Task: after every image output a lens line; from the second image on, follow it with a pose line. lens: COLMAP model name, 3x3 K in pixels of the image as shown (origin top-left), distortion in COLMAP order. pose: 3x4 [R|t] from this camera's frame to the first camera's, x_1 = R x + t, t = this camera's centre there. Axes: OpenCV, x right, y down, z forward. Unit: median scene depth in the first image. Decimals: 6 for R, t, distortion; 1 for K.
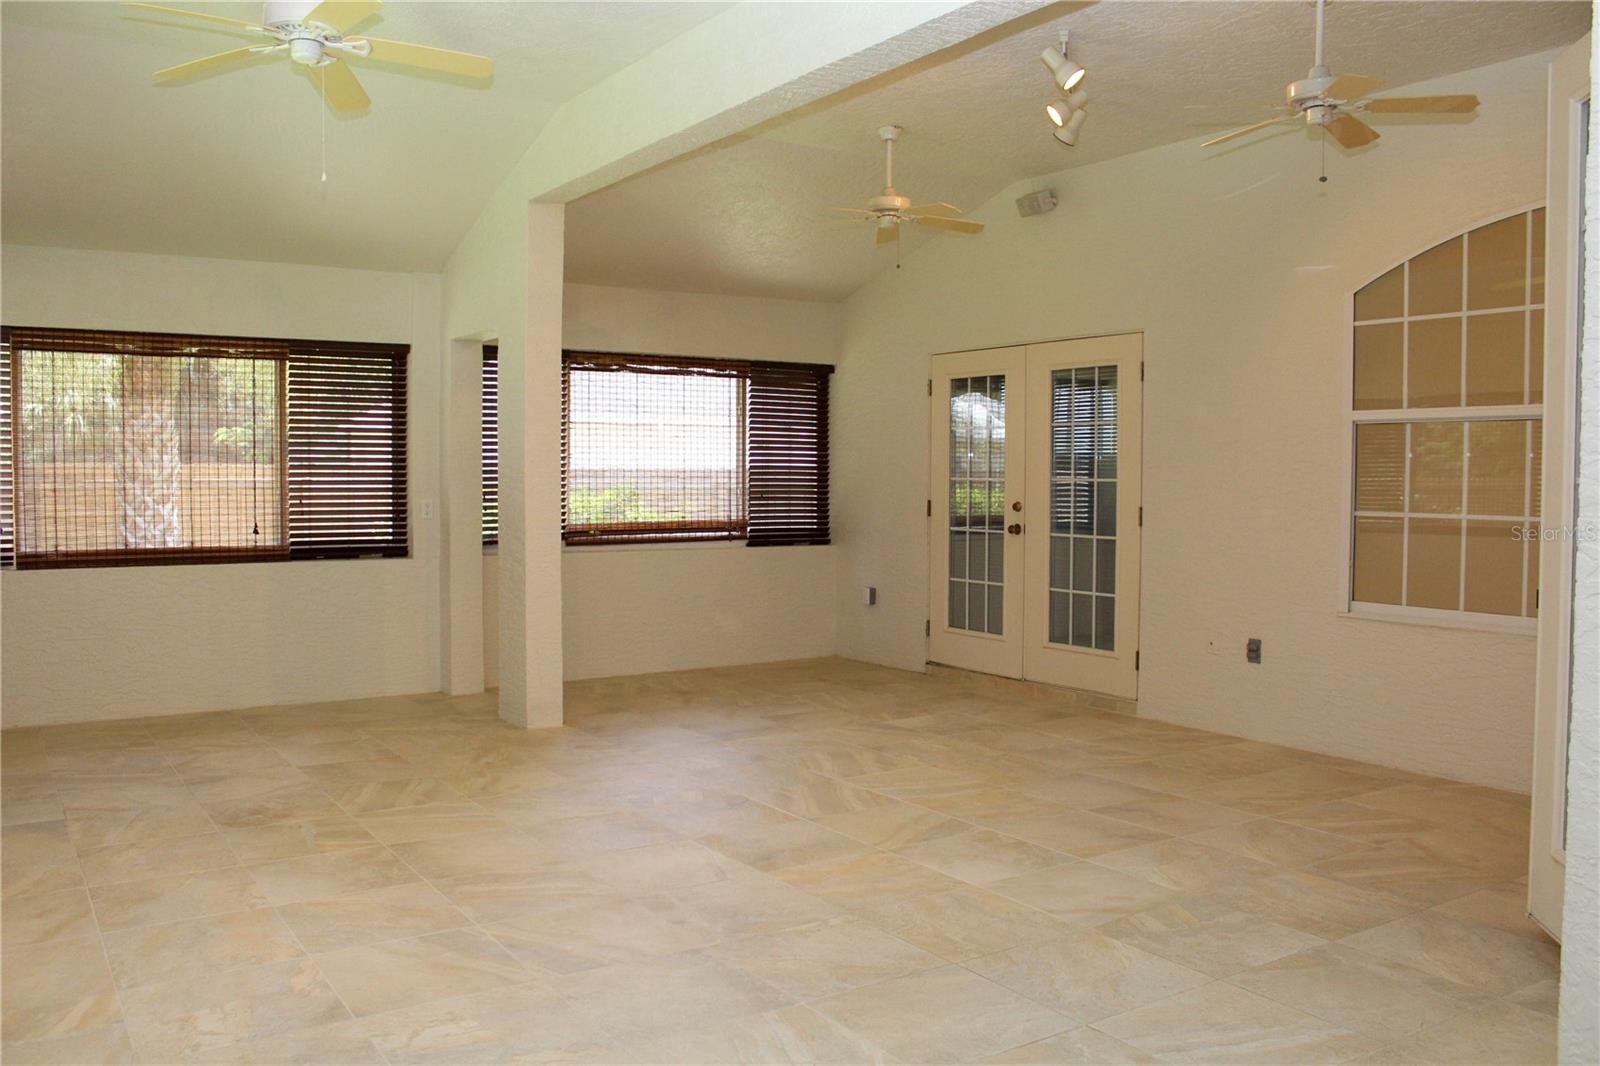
lens RADIAL K [[1339.8, 0, 782.0], [0, 1339.8, 534.4], [0, 0, 1]] dist [-0.160938, 0.130815]
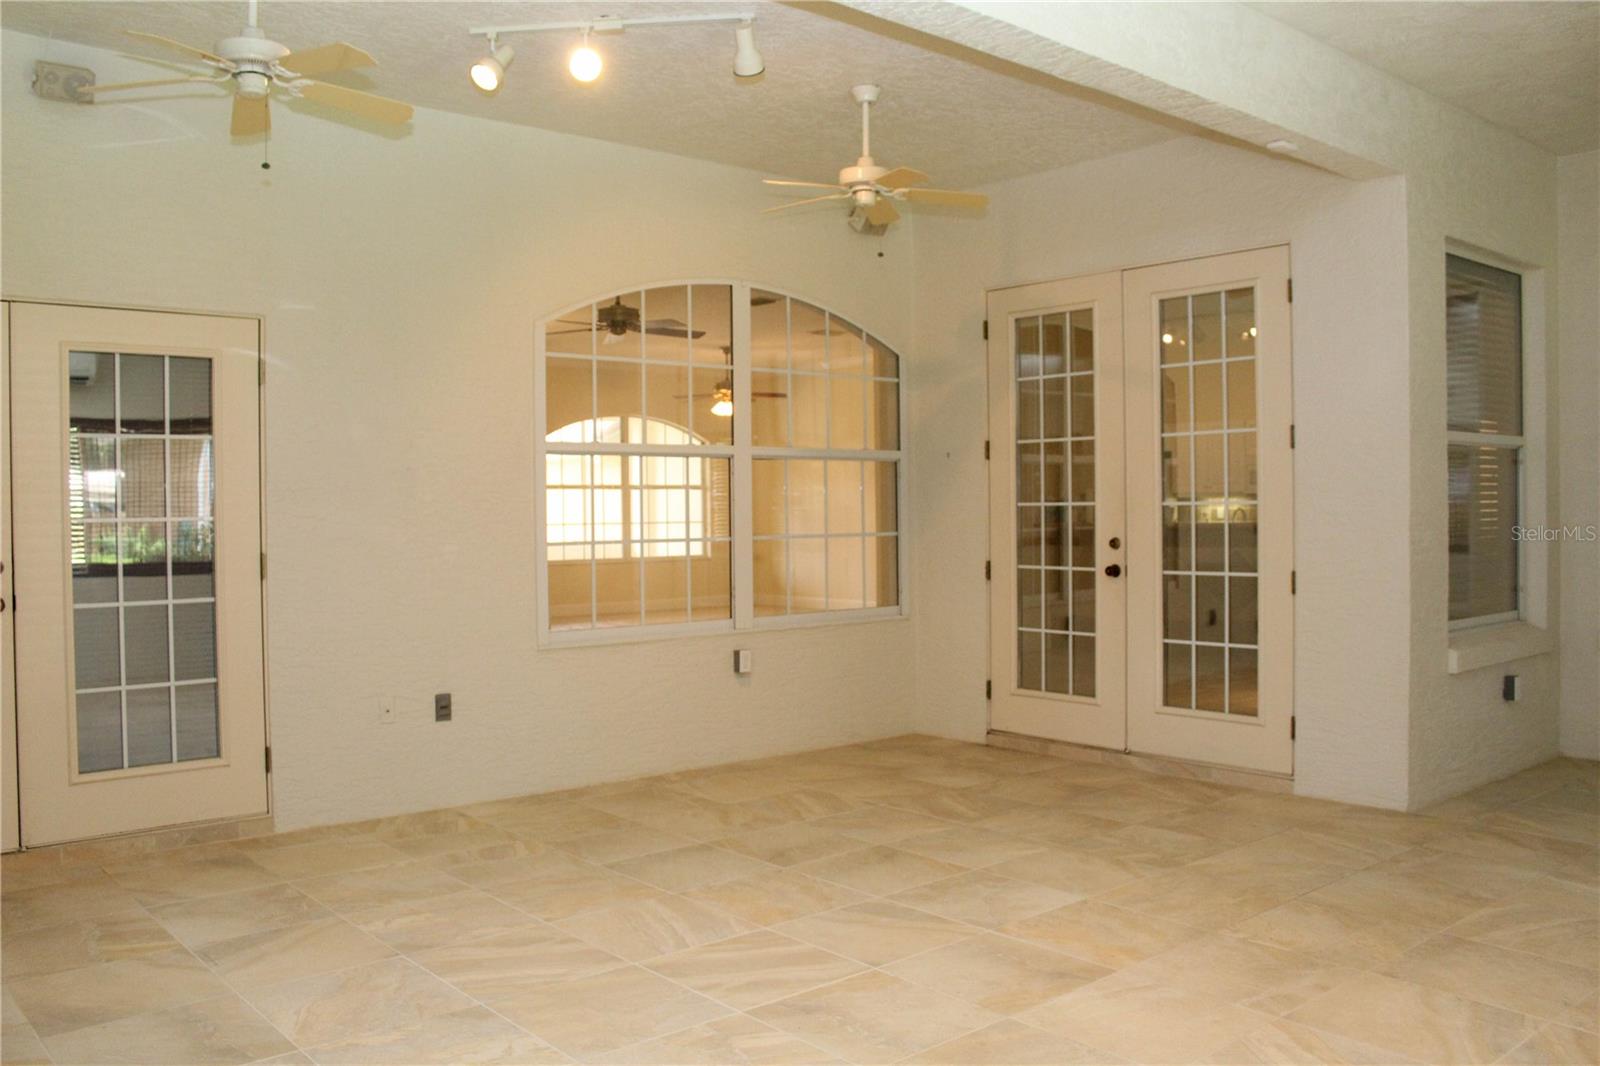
lens RADIAL K [[1339.8, 0, 782.0], [0, 1339.8, 534.4], [0, 0, 1]] dist [-0.160938, 0.130815]
pose [[-0.136242, -0.024956, 0.990361, -0.512788], [0.052503, 0.998096, 0.032374, -0.041183], [-0.989283, 0.056407, -0.134672, 0.827939]]
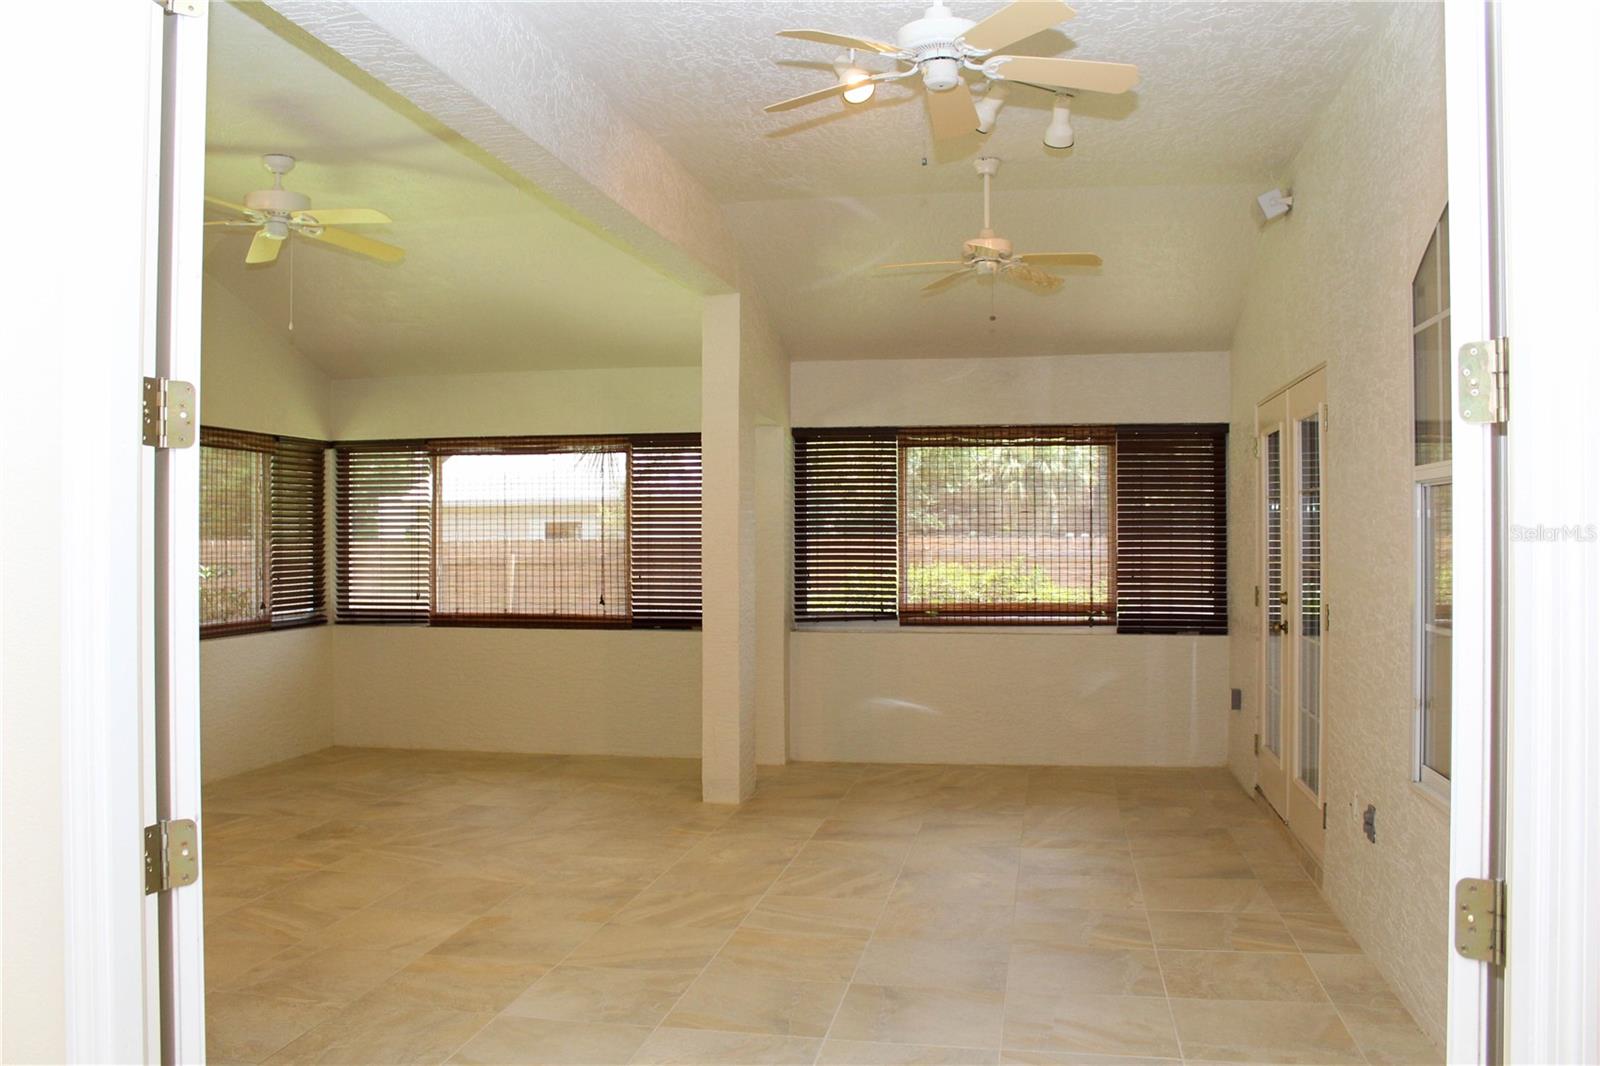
lens RADIAL K [[1339.8, 0, 782.0], [0, 1339.8, 534.4], [0, 0, 1]] dist [-0.160938, 0.130815]
pose [[0.724666, -0.004857, -0.689083, 0.562146], [-0.025635, 0.999093, -0.034001, -0.028065], [0.688623, 0.042304, 0.723884, 0.277772]]
